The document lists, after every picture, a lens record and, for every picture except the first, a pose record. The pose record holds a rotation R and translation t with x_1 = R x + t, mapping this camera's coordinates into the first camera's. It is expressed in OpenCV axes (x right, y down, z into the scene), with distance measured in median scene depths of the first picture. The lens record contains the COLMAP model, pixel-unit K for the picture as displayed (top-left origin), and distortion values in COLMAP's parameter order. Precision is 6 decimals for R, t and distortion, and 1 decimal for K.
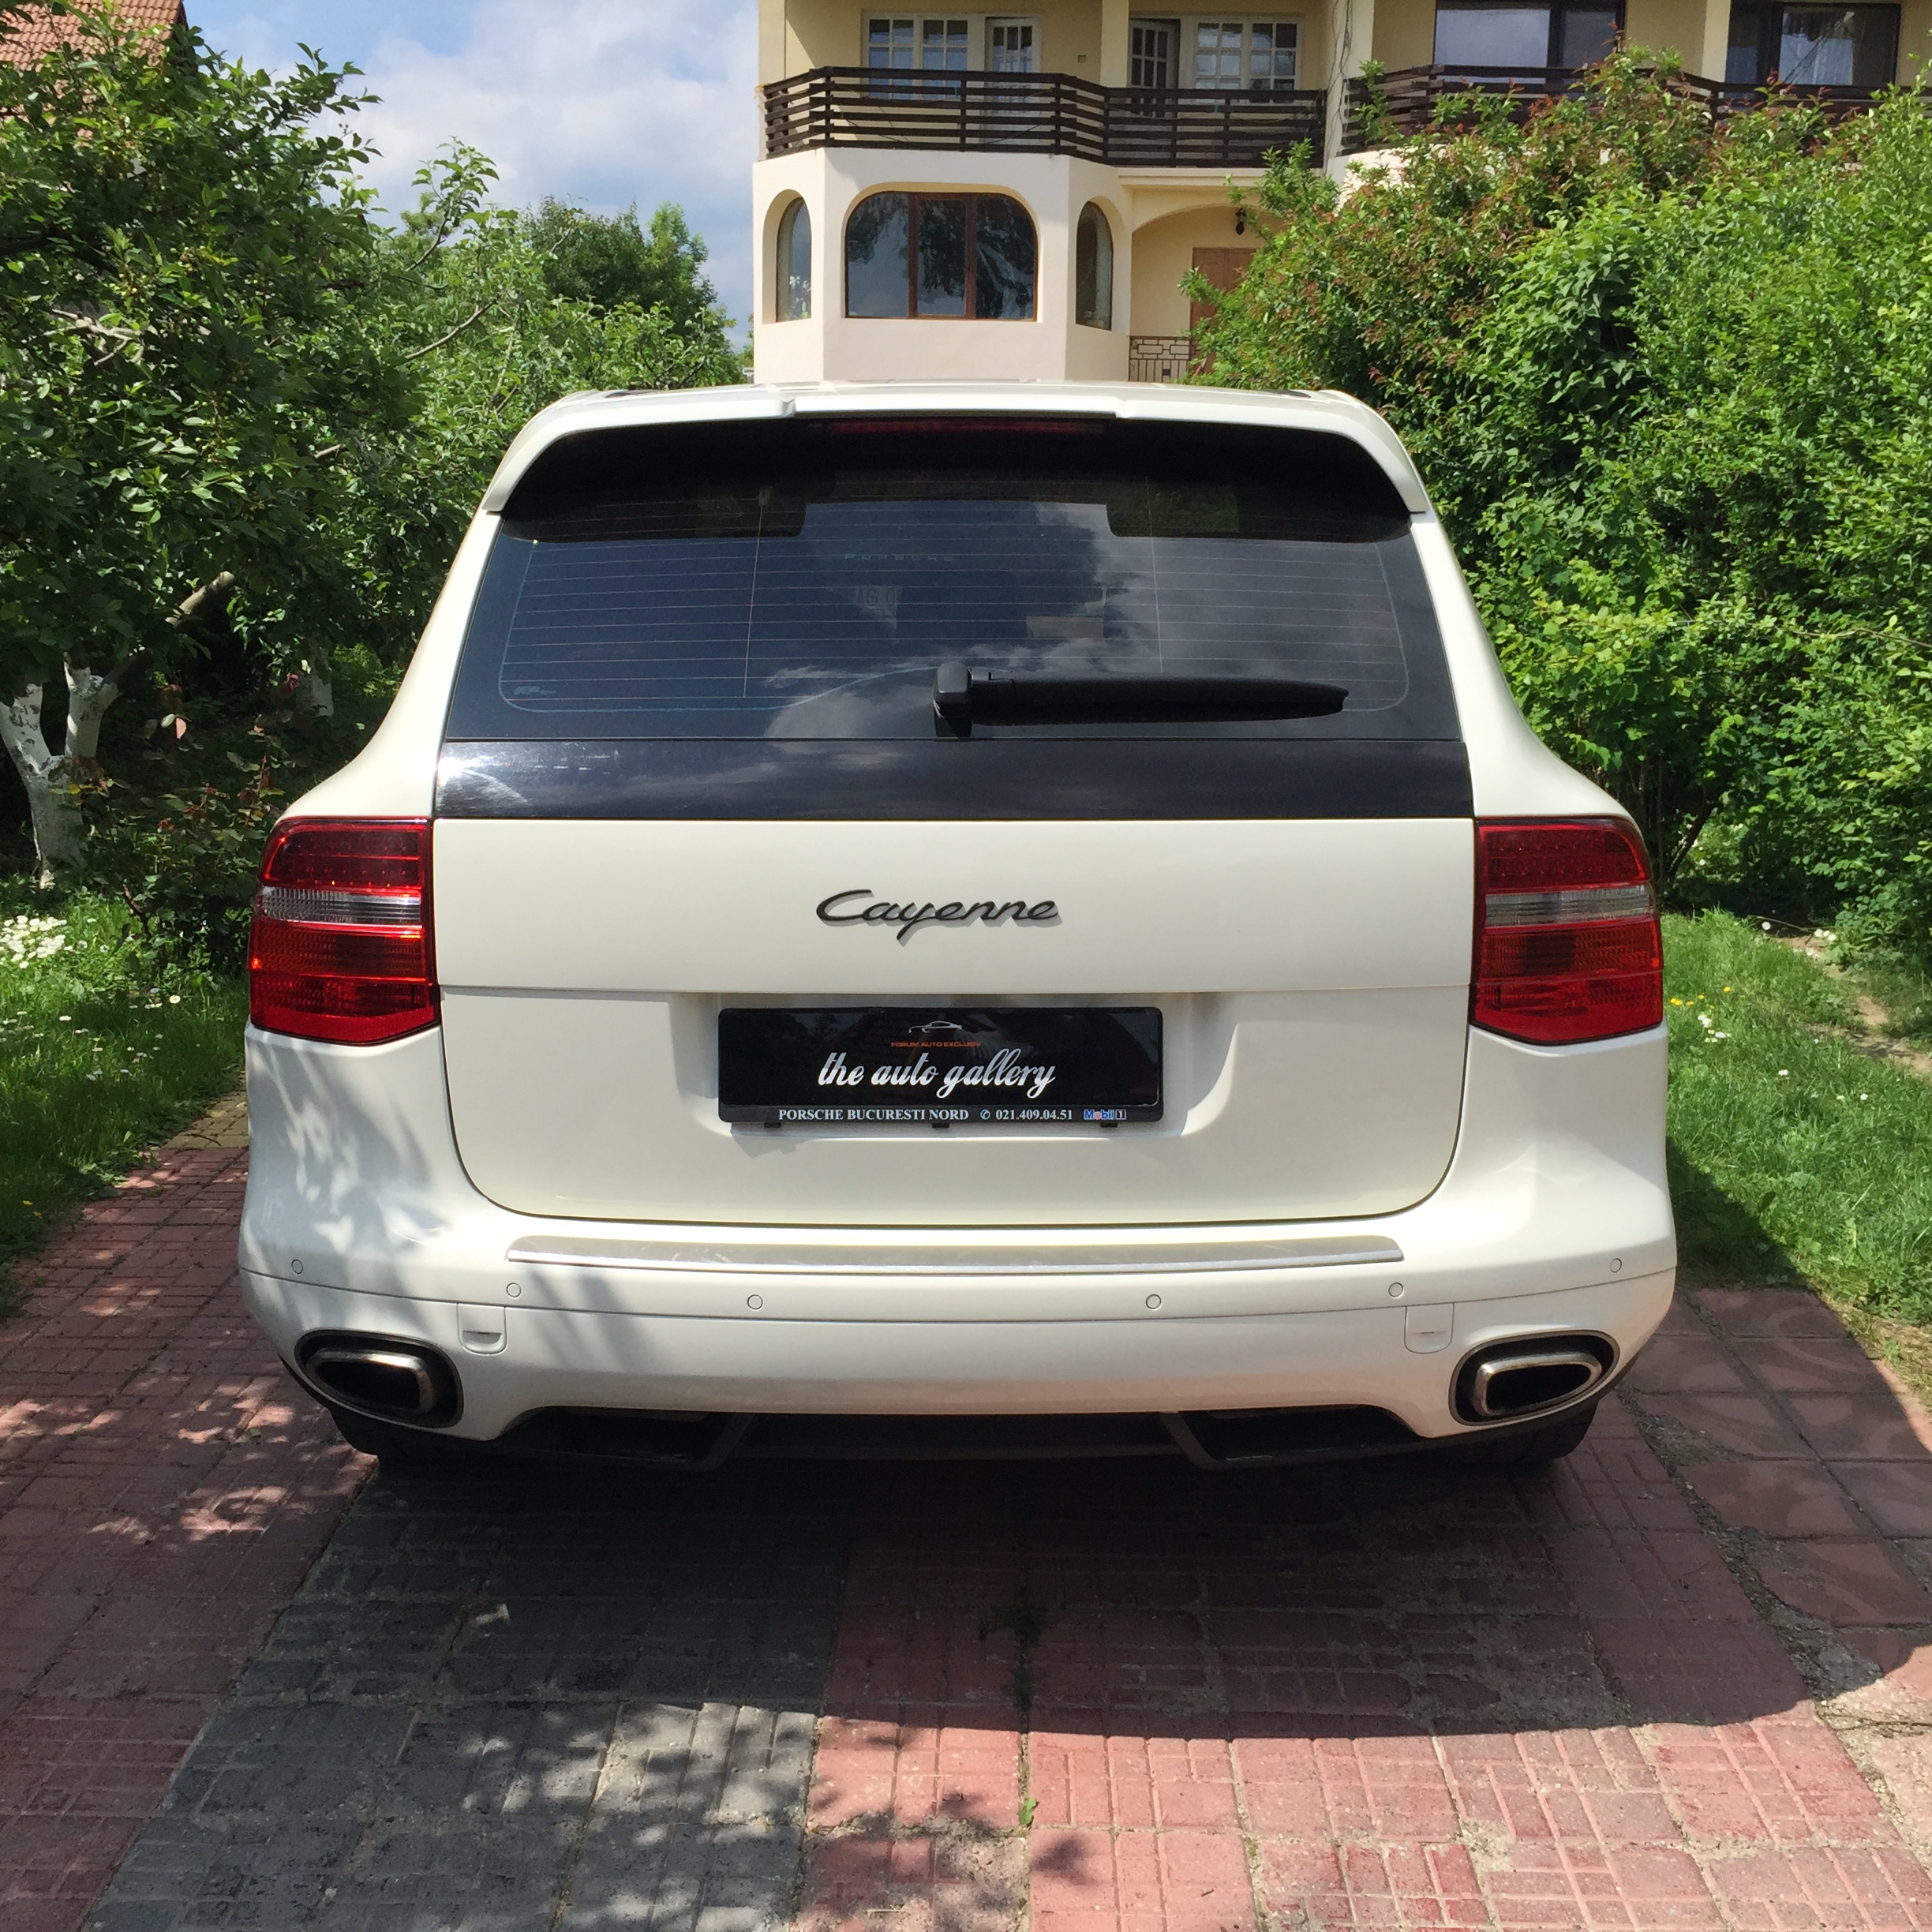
lens RADIAL K [[2270.5, 0, 963.0], [0, 2270.5, 967.5], [0, 0, 1]] dist [0.048336, 0.000000]
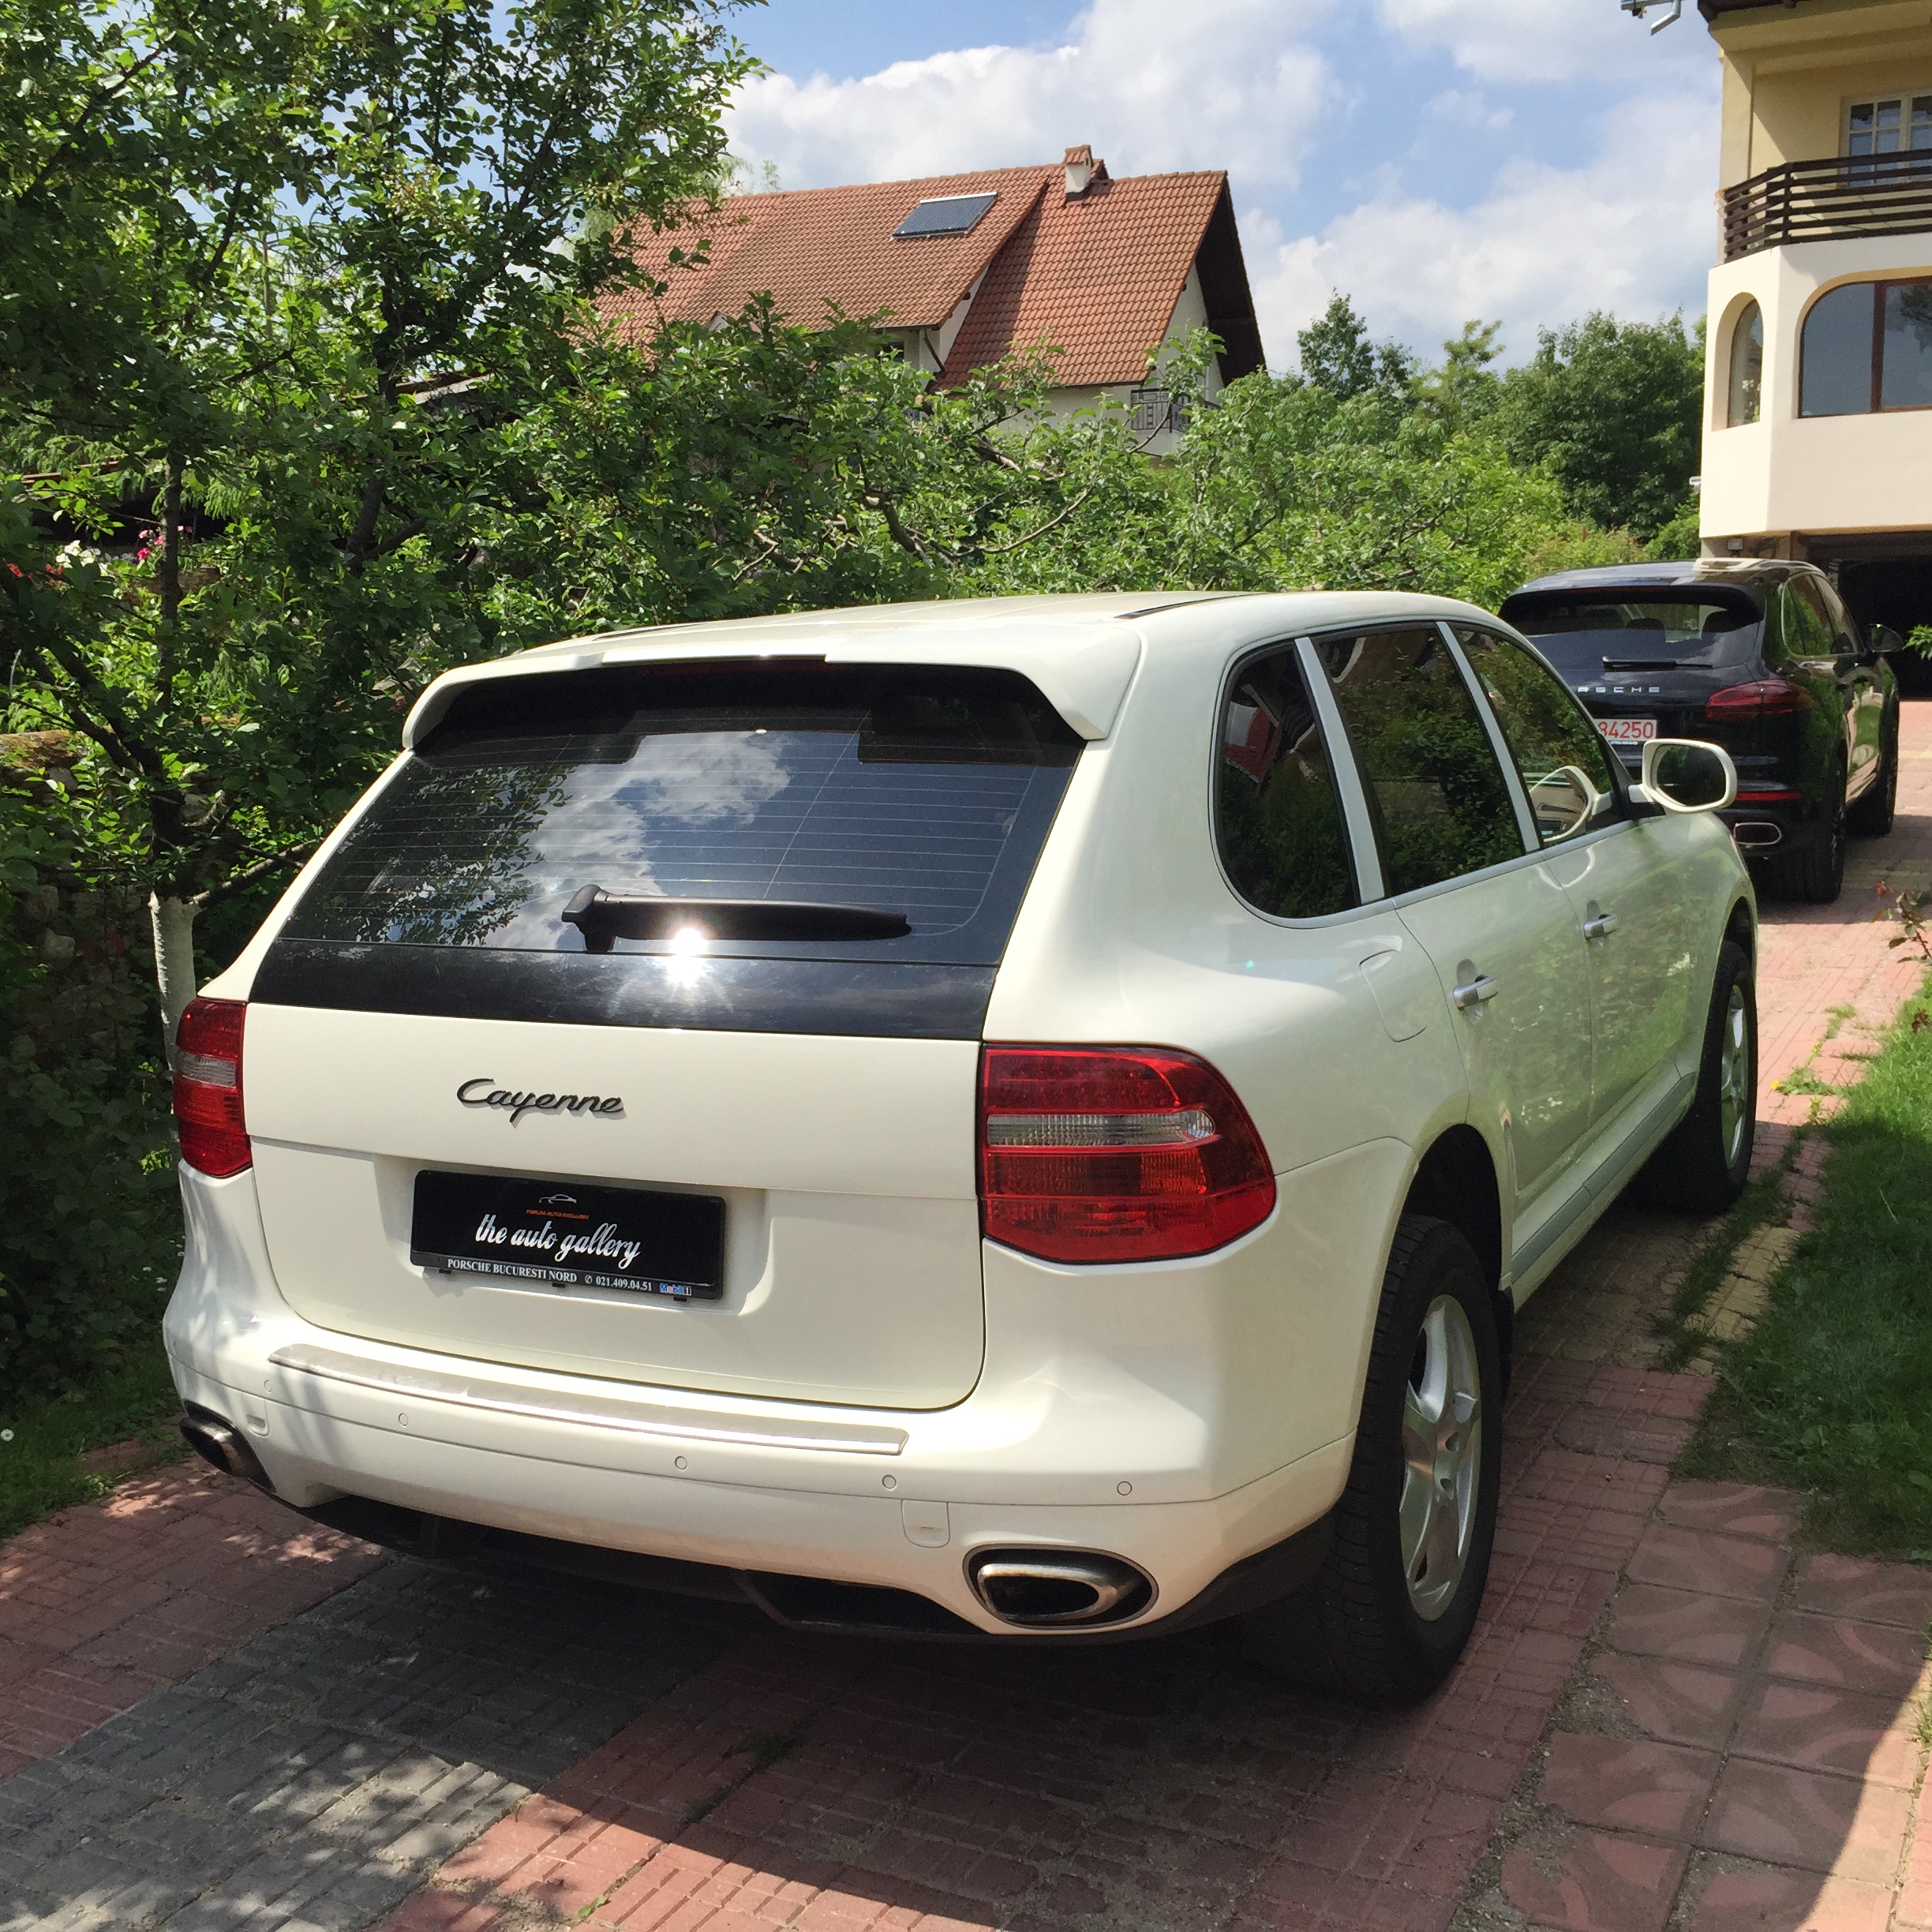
lens RADIAL K [[2270.5, 0, 958.5], [0, 2270.5, 962.0], [0, 0, 1]] dist [0.048336, 0.000000]
pose [[0.883976, 0.031362, -0.466478, 0.697545], [-0.053518, 0.997977, -0.034322, -0.064849], [0.464458, 0.055305, 0.883866, 0.063178]]
